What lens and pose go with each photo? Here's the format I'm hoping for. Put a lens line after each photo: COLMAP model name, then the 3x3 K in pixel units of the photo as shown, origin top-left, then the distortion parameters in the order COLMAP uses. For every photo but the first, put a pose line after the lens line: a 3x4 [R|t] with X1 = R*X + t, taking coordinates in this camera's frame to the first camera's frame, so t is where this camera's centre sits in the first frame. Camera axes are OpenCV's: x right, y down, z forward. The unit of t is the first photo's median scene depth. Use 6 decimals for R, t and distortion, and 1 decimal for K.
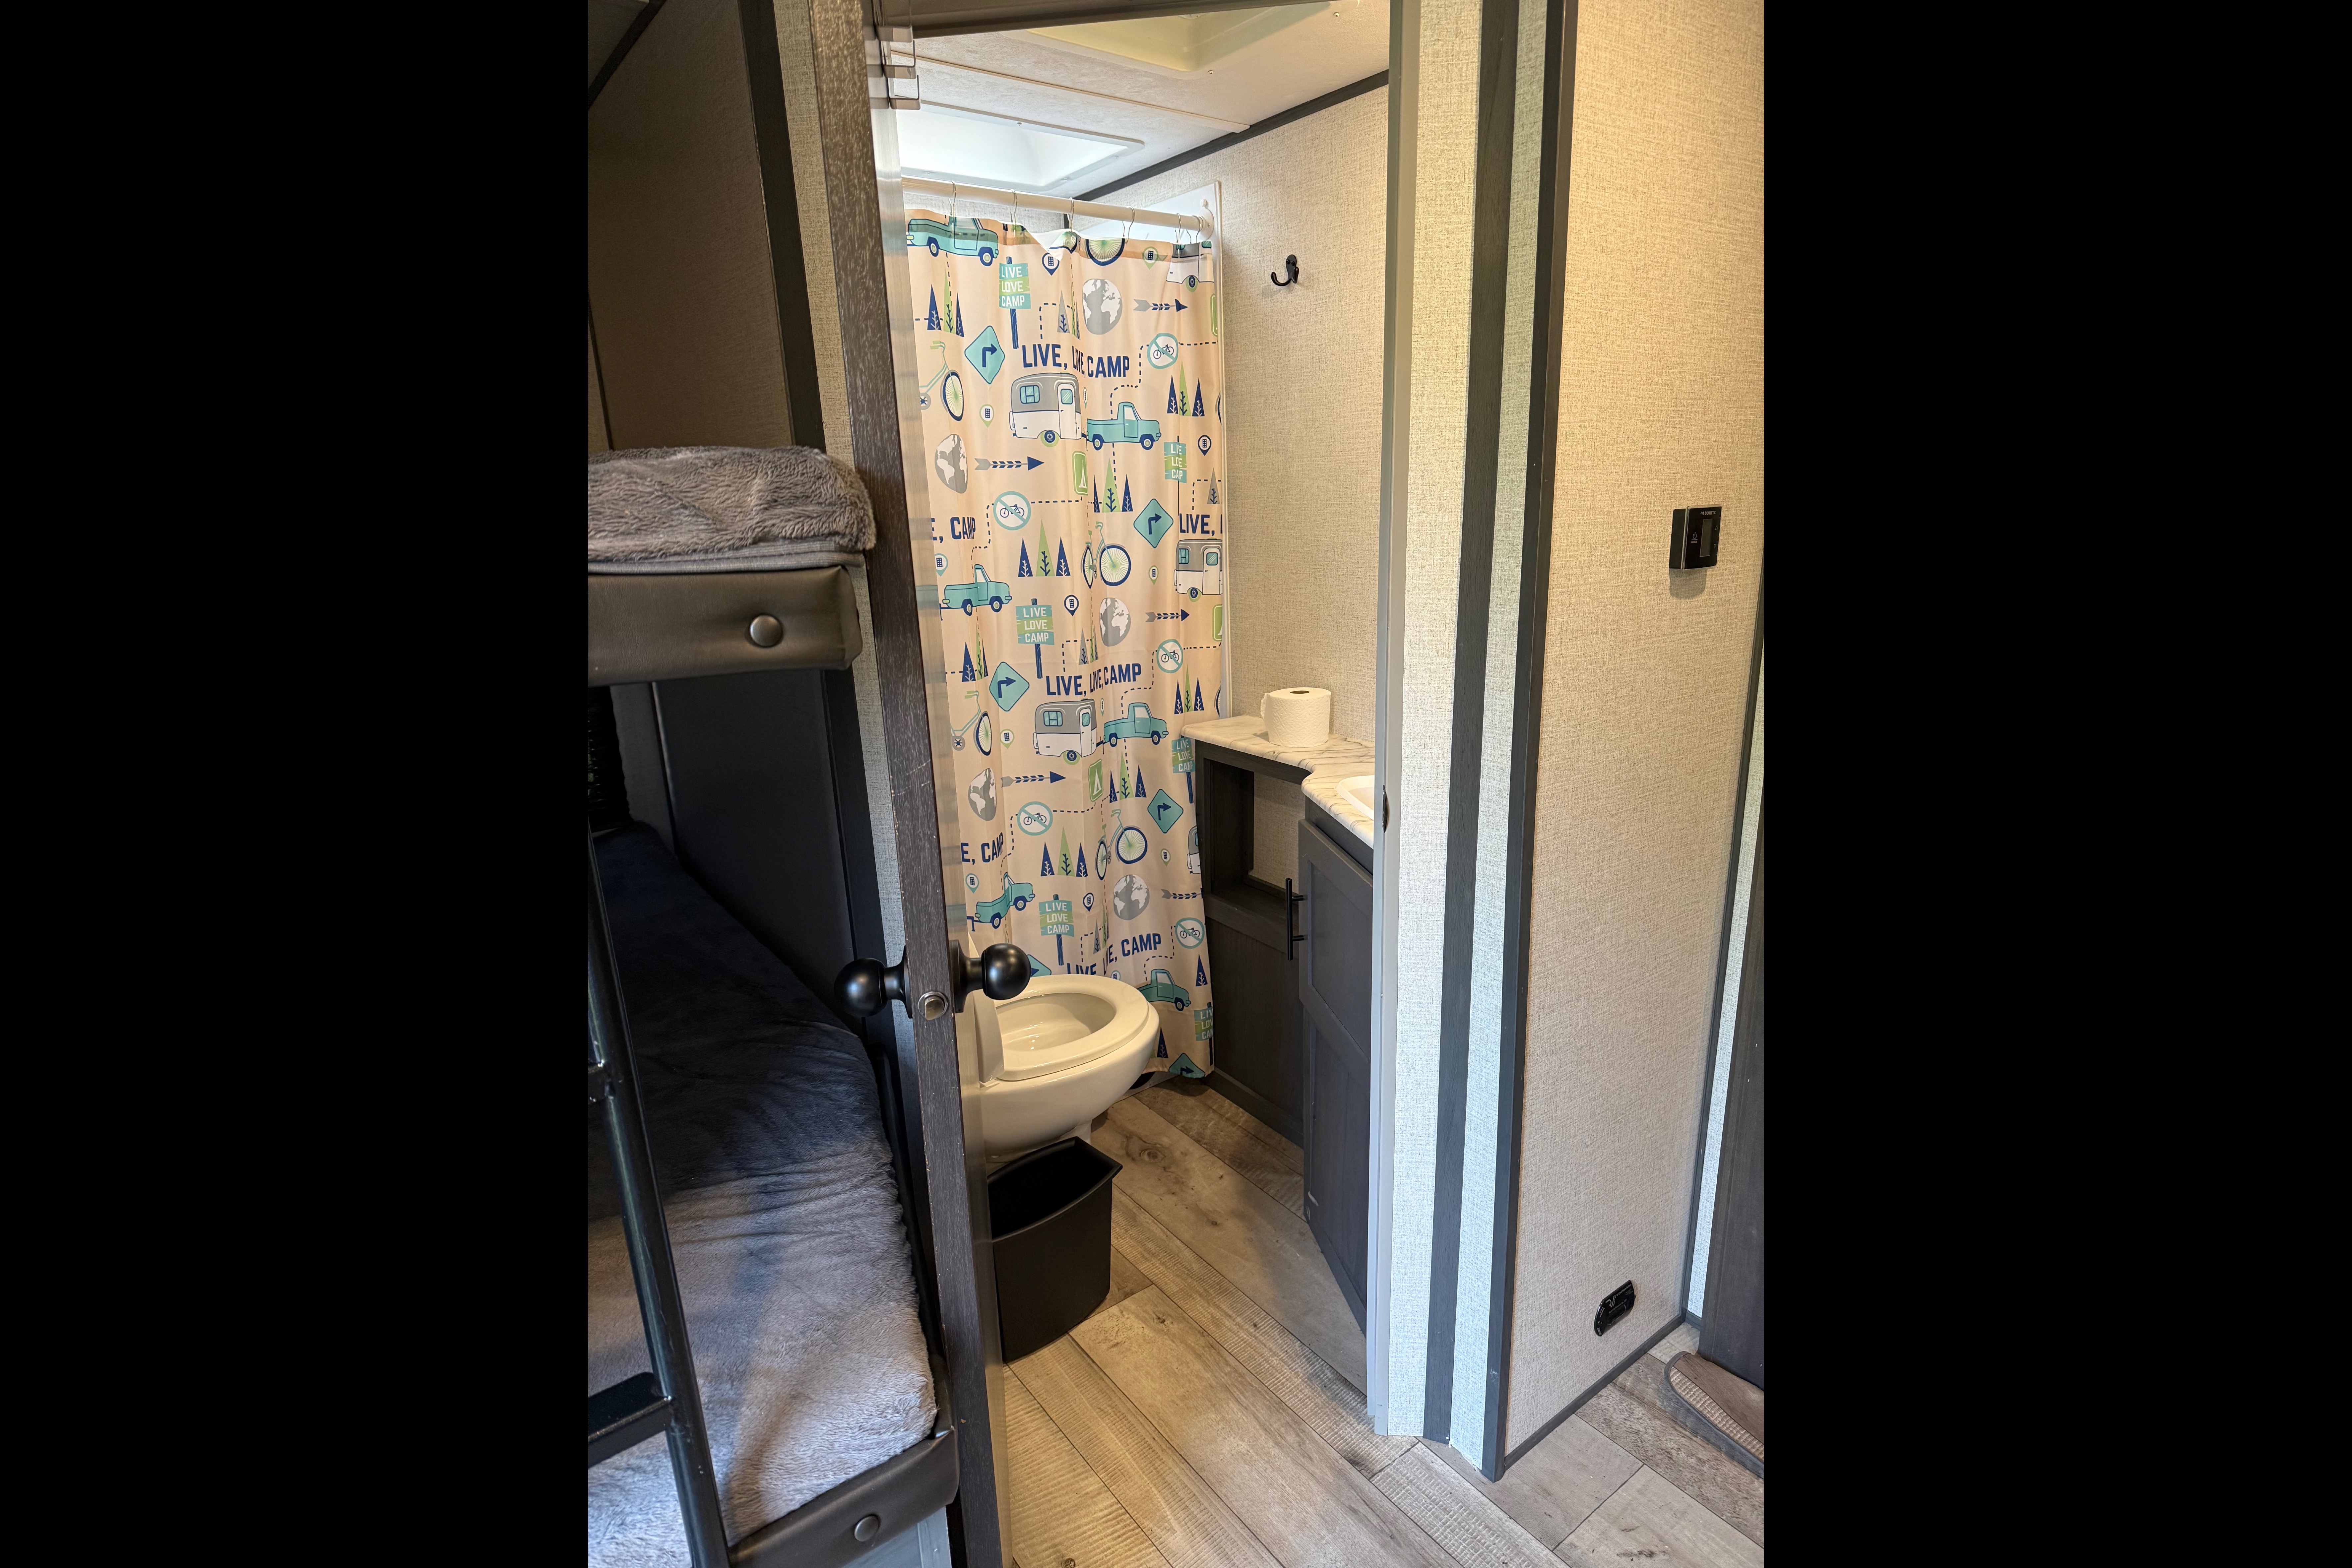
lens RADIAL K [[1112.6, 0, 1166.5], [0, 1112.6, 771.4], [0, 0, 1]] dist [-0.003157, -0.005483]
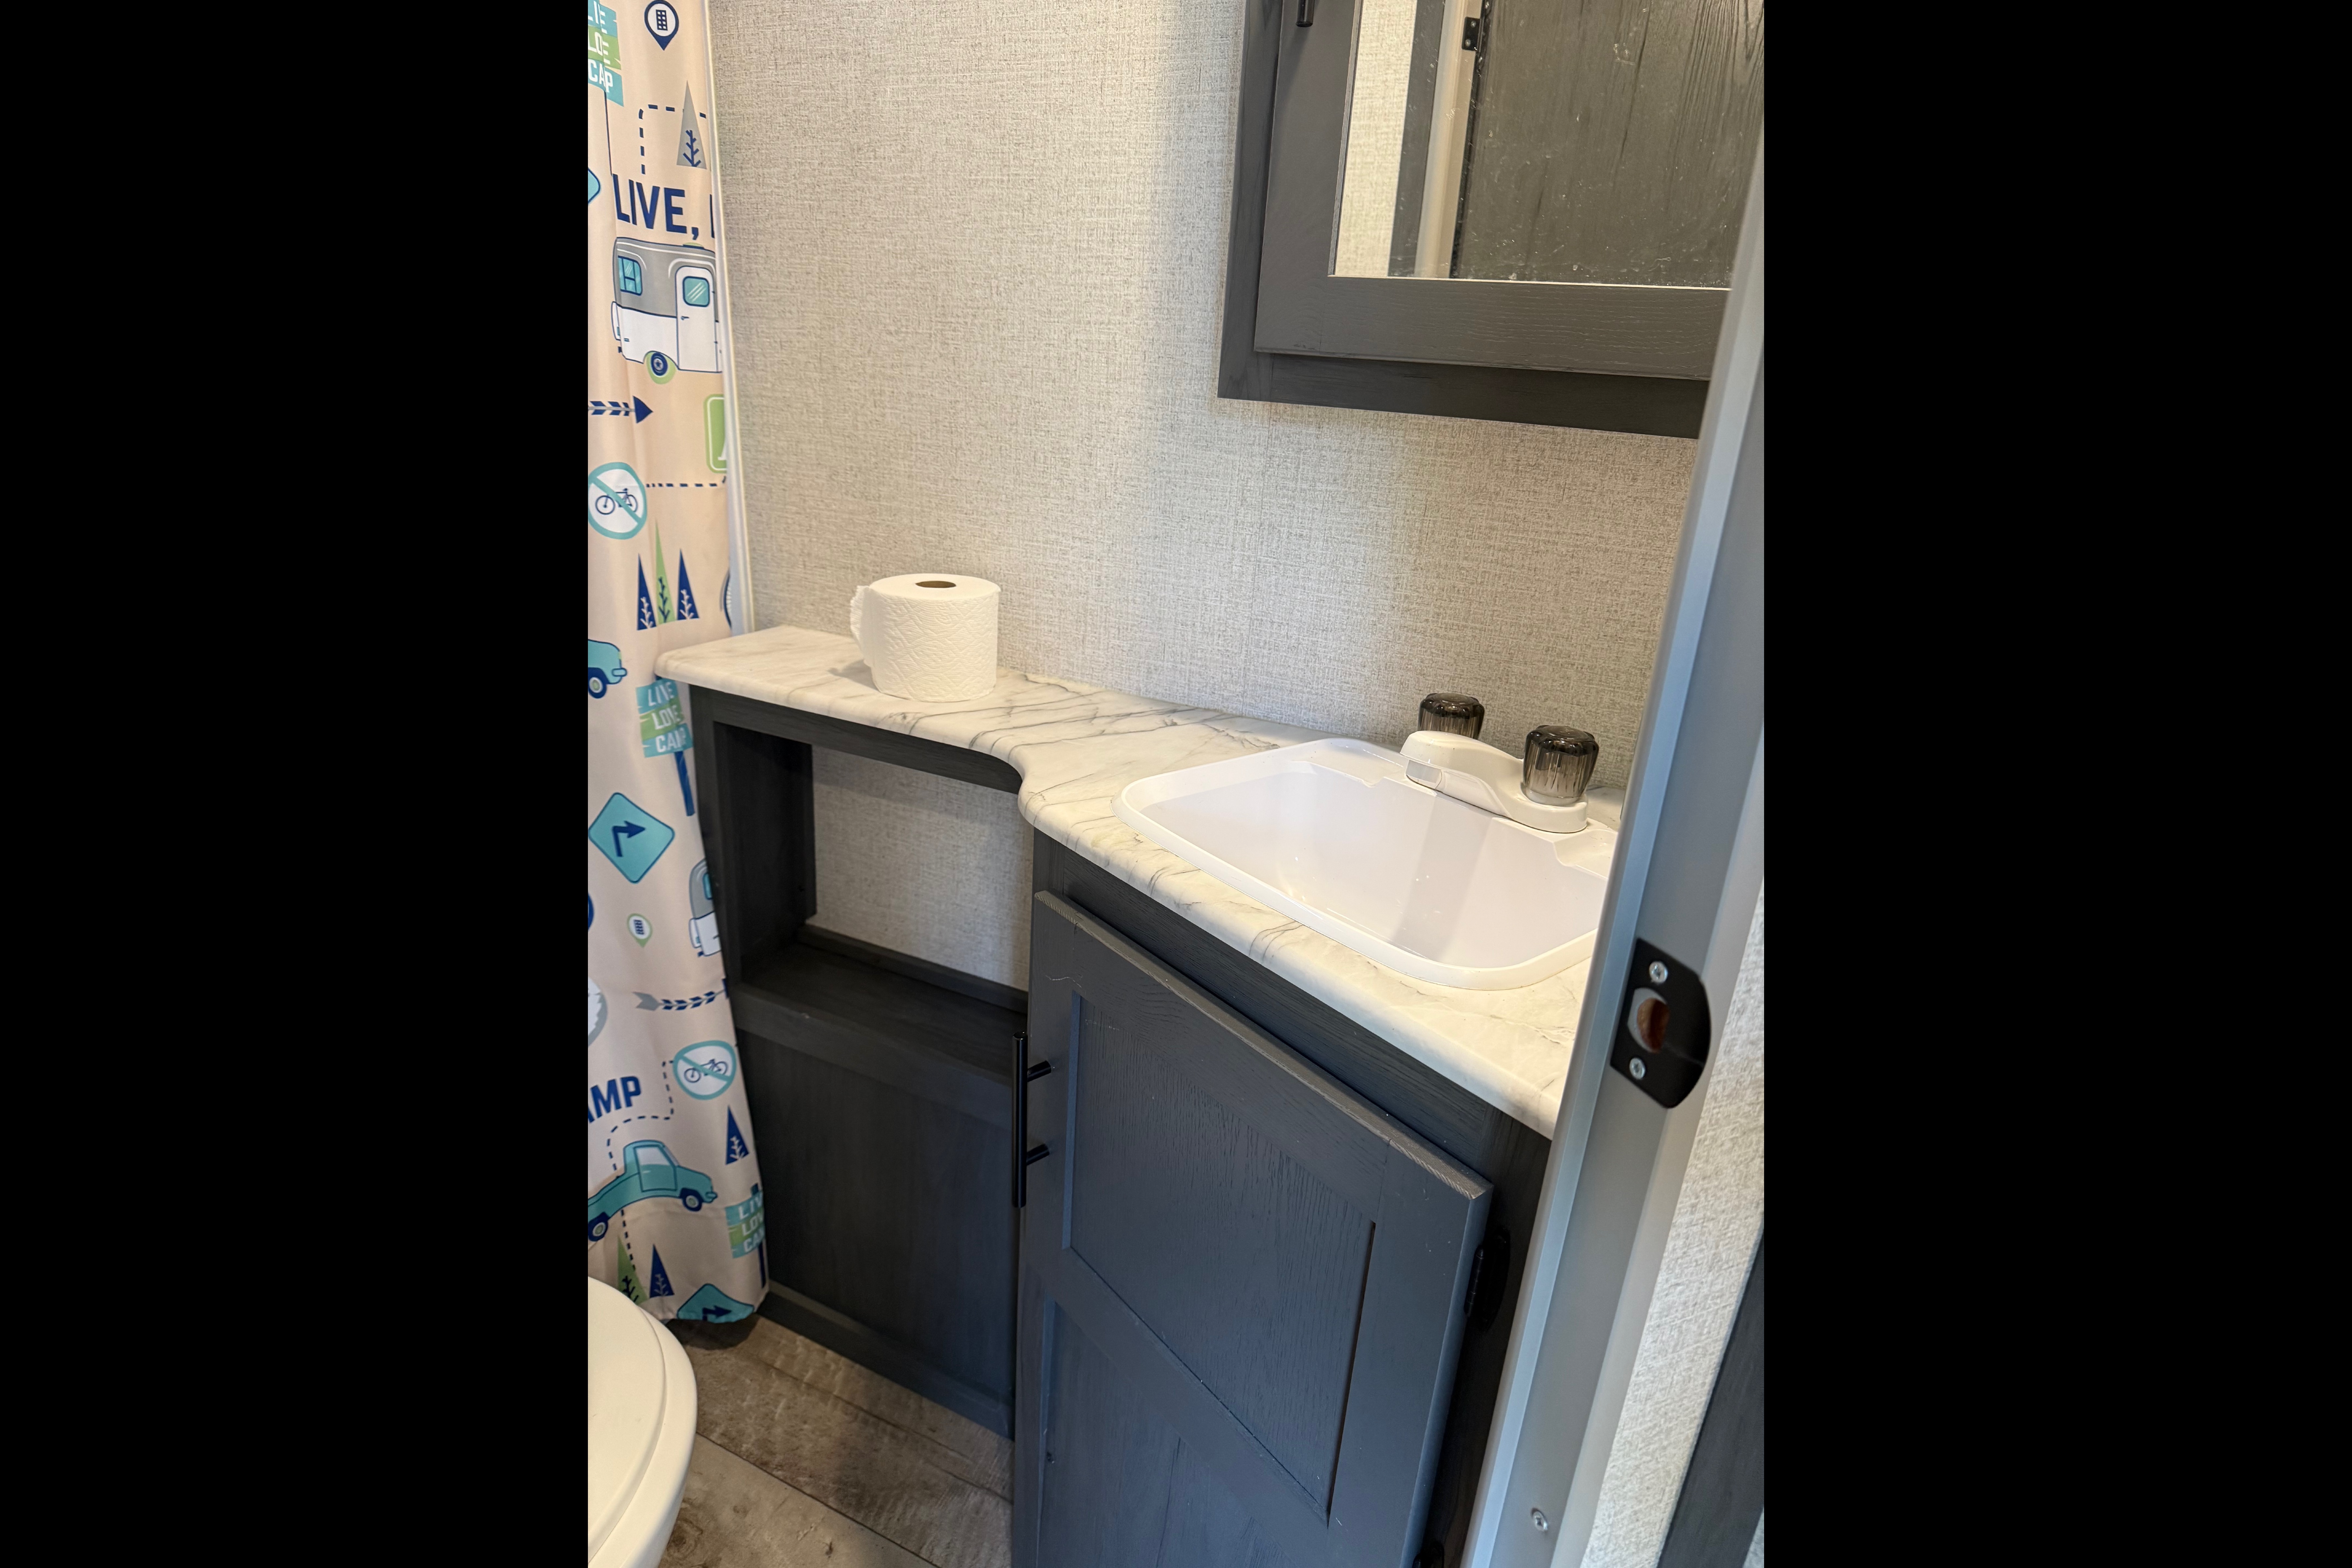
lens RADIAL K [[1112.6, 0, 1174.0], [0, 1112.6, 770.1], [0, 0, 1]] dist [-0.003157, -0.005483]
pose [[0.867688, -0.084651, 0.489849, -0.030328], [0.030538, 0.992610, 0.117439, -0.040891], [-0.496170, -0.086941, 0.863861, 0.483123]]
